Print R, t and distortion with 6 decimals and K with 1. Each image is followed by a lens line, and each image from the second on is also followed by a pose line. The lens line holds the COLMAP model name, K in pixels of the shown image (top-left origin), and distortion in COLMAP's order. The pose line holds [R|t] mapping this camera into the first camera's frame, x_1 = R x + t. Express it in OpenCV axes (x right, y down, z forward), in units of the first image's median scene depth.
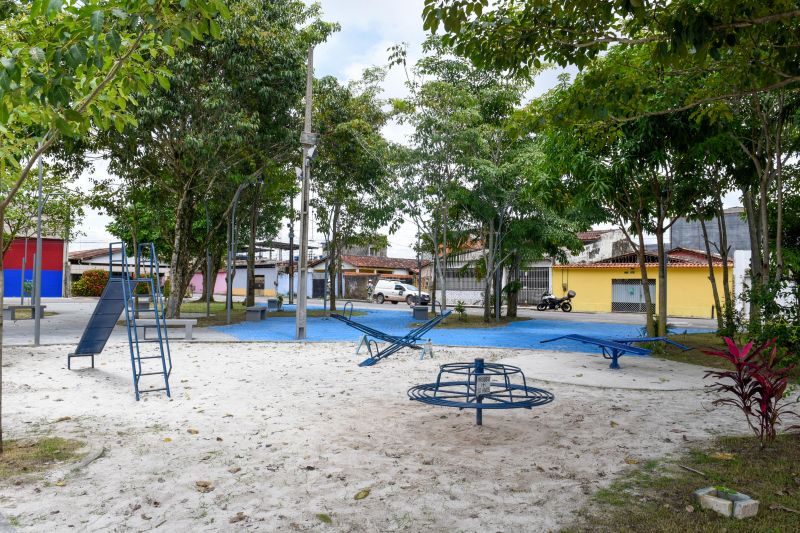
lens RADIAL K [[578.0, 0, 397.4], [0, 578.0, 268.7], [0, 0, 1]] dist [-0.034084, -0.014146]
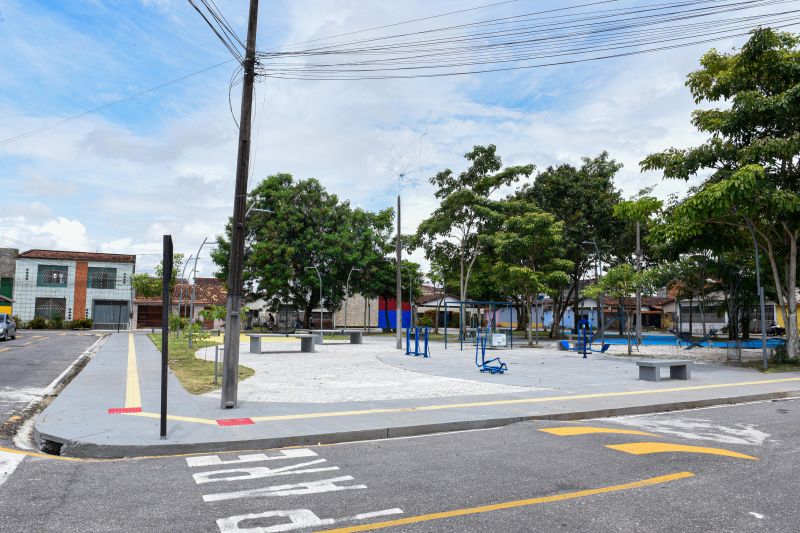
lens RADIAL K [[578.0, 0, 395.6], [0, 578.0, 258.8], [0, 0, 1]] dist [-0.034084, -0.014146]
pose [[0.938391, -0.040375, -0.343207, -0.140546], [0.013608, 0.996698, -0.080044, -0.019932], [0.345306, 0.070442, 0.935843, -0.695464]]
